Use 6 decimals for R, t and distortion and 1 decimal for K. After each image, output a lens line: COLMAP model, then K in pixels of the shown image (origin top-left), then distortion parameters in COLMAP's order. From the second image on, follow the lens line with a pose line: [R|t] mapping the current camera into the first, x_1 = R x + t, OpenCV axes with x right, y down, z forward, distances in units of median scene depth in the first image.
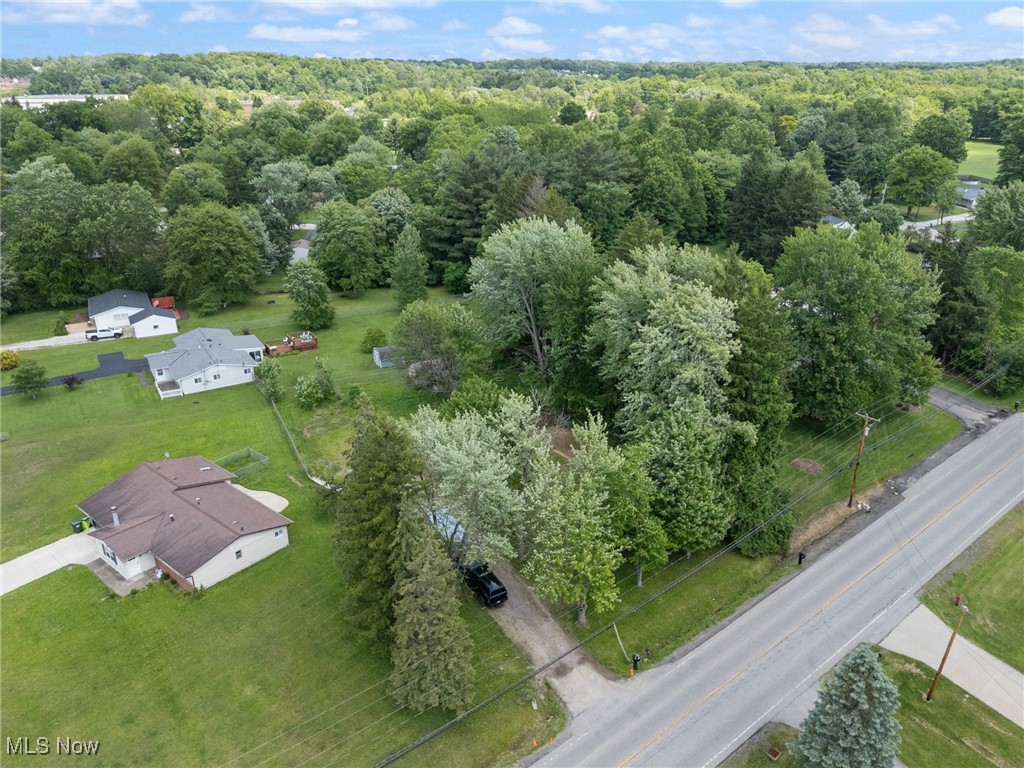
lens RADIAL K [[773.2, 0, 512.0], [0, 773.2, 384.0], [0, 0, 1]] dist [0.058584, -0.059407]
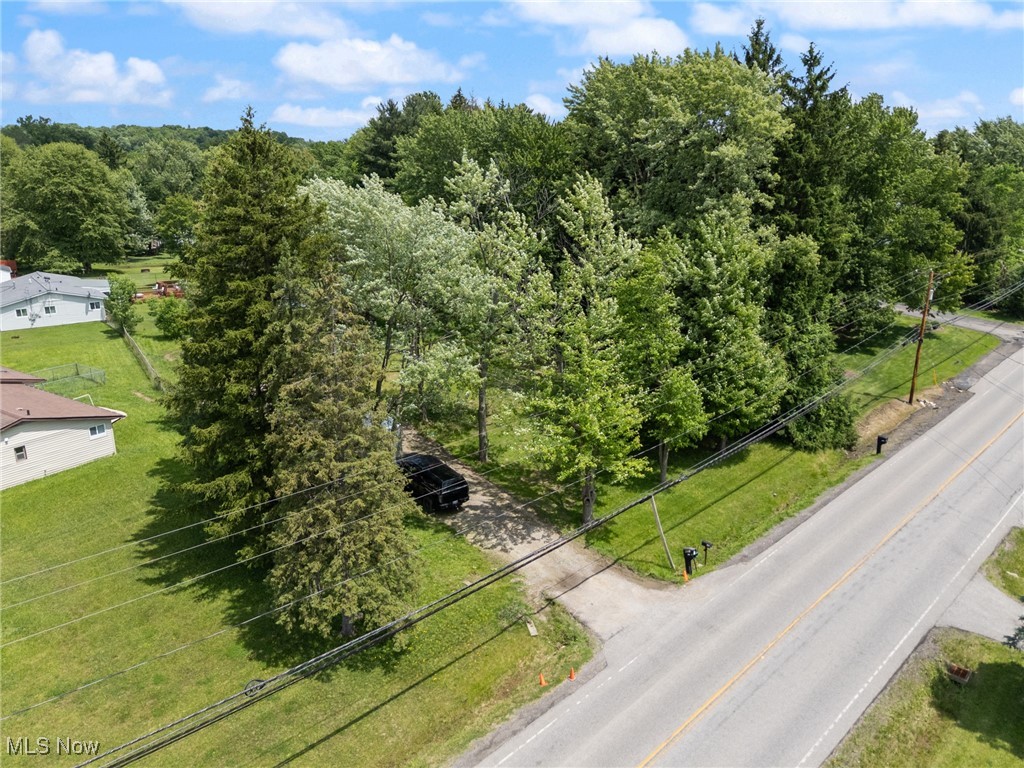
lens RADIAL K [[773.2, 0, 512.0], [0, 773.2, 384.0], [0, 0, 1]] dist [0.058584, -0.059407]
pose [[0.994343, -0.032974, 0.100965, -0.032138], [0.043693, 0.993421, -0.105859, 0.259088], [-0.096810, 0.109671, 0.989242, 0.373257]]
